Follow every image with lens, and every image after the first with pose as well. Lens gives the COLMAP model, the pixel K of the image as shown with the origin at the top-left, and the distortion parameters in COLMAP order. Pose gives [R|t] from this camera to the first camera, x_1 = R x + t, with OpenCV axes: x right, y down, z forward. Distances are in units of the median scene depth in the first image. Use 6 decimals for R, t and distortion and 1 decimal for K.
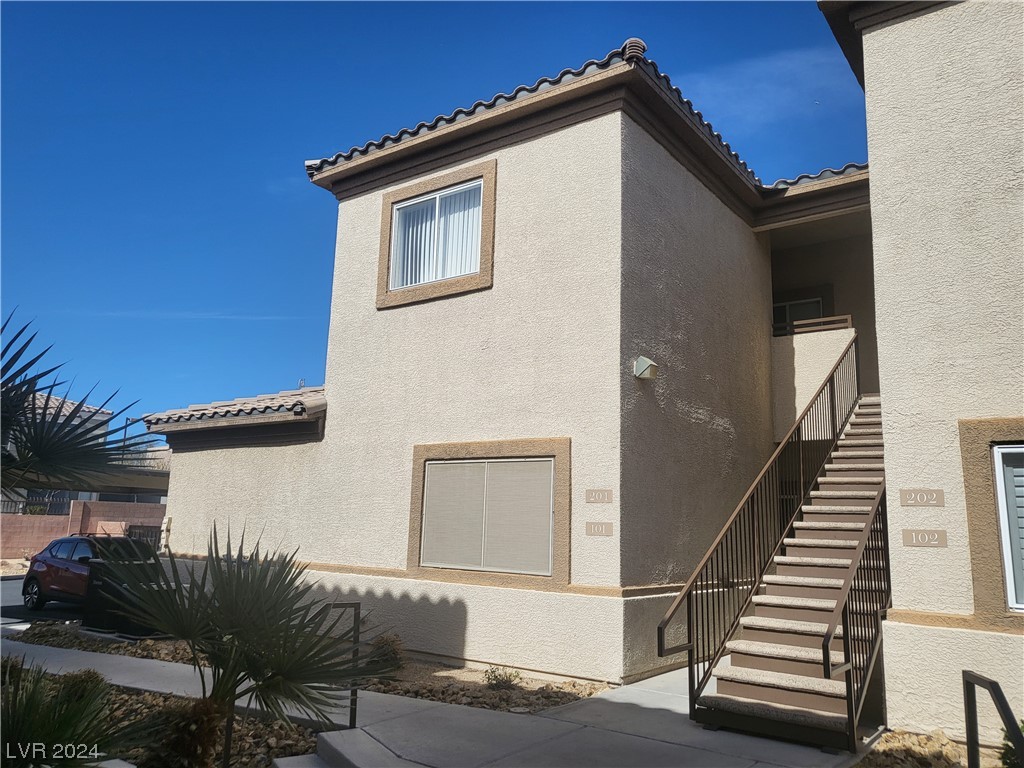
lens RADIAL K [[791.4, 0, 511.4], [0, 791.4, 381.1], [0, 0, 1]] dist [-0.010086, 0.032529]
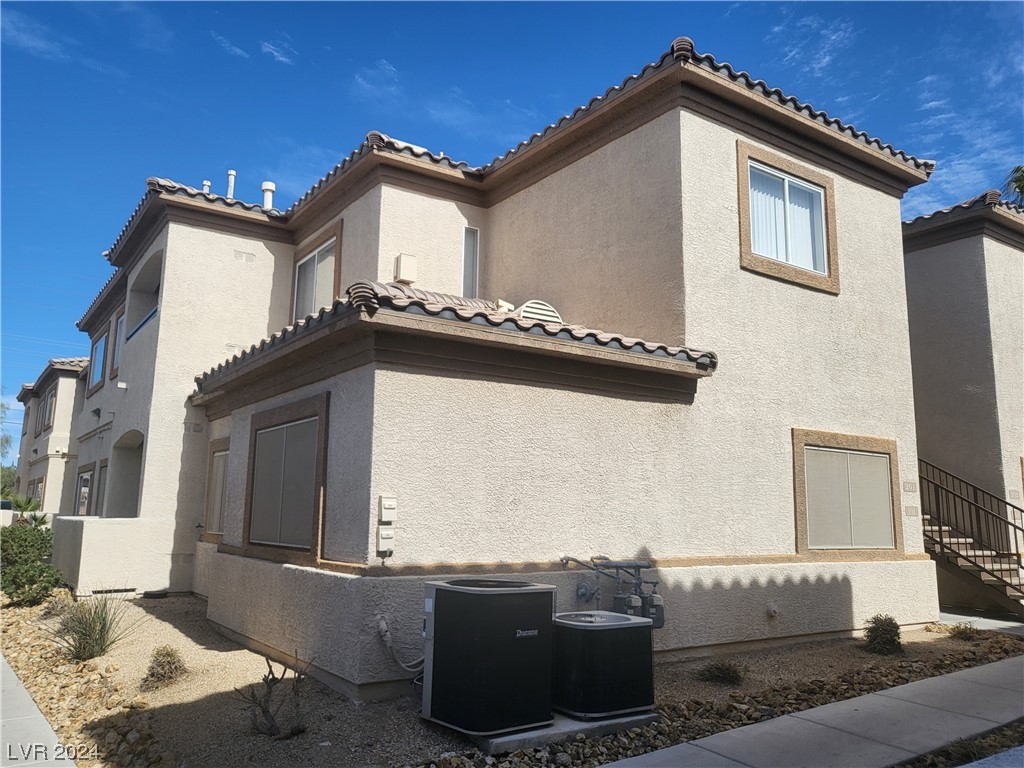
lens RADIAL K [[791.4, 0, 512.3], [0, 791.4, 382.5], [0, 0, 1]] dist [-0.010086, 0.032529]
pose [[0.329293, 0.130330, 0.935190, -1.184334], [-0.183583, 0.980365, -0.071983, 0.163247], [-0.926209, -0.147982, 0.346754, 1.005790]]
